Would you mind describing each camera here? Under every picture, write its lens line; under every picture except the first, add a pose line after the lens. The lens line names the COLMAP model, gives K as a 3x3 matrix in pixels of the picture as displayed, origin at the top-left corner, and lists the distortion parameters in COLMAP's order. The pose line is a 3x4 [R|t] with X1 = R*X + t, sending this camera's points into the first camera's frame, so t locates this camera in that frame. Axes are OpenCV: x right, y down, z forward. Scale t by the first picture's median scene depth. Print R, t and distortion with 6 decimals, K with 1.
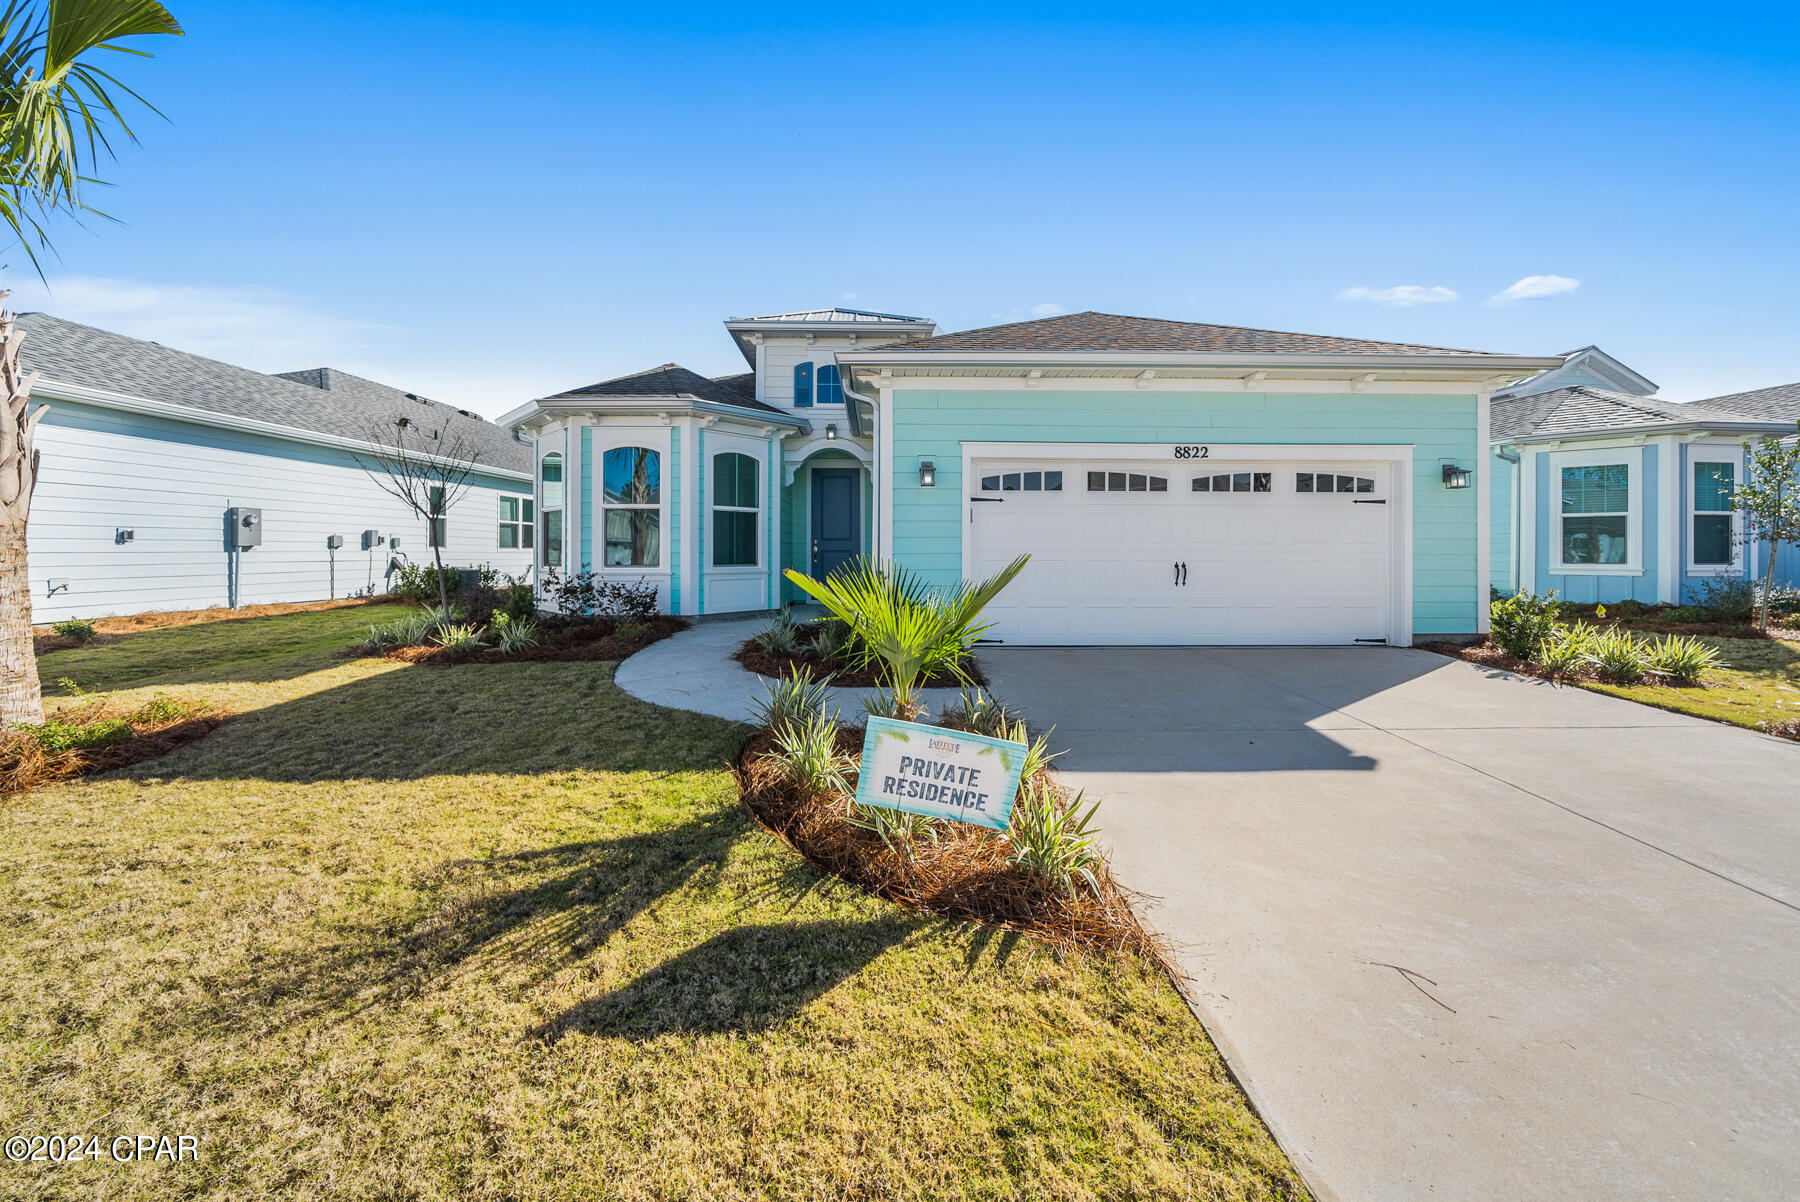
lens RADIAL K [[651.8, 0, 895.7], [0, 651.8, 534.8], [0, 0, 1]] dist [-0.001145, 0.000081]
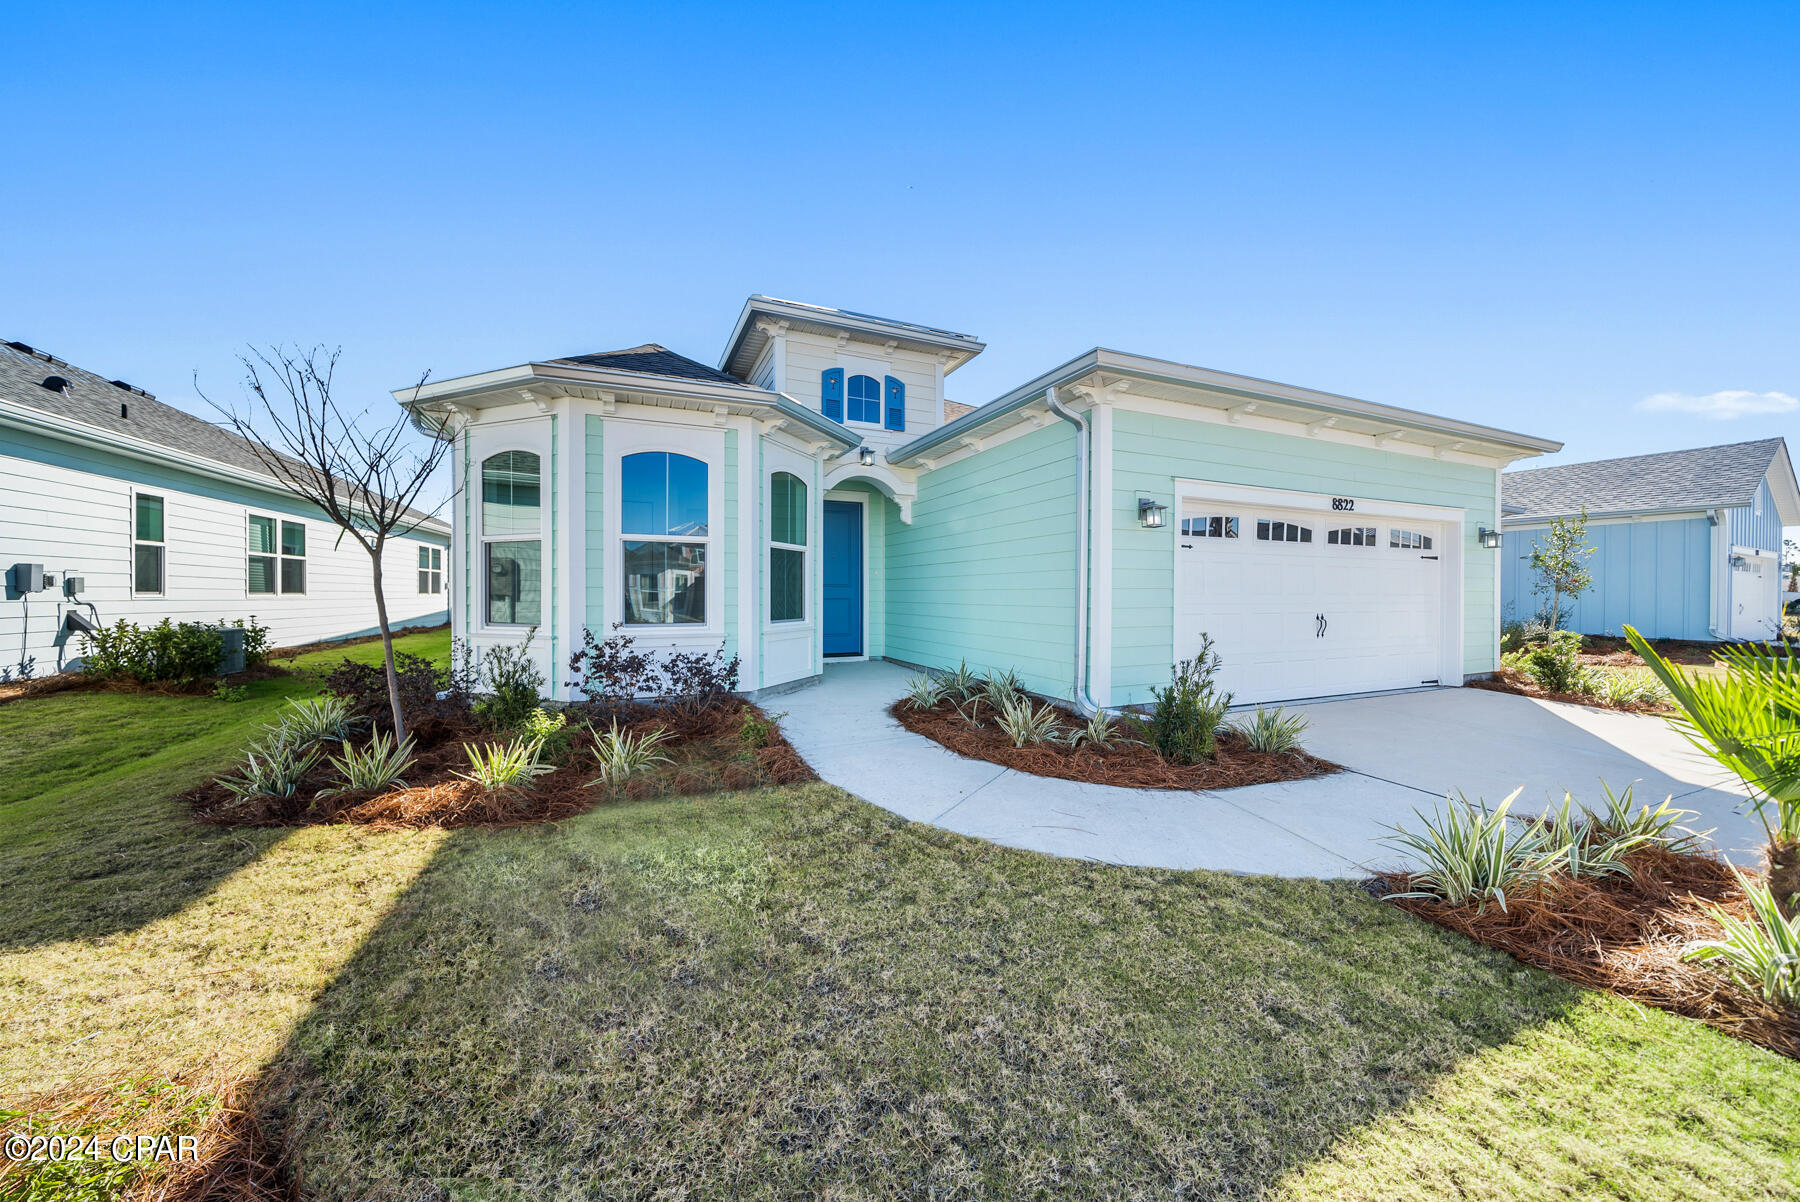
lens RADIAL K [[626.4, 0, 902.8], [0, 626.4, 594.1], [0, 0, 1]] dist [-0.001014, -0.000010]
pose [[0.924791, 0.001295, 0.380474, -0.387924], [-0.011625, 0.999623, 0.024854, -0.003794], [-0.380298, -0.027408, 0.924458, 0.261916]]
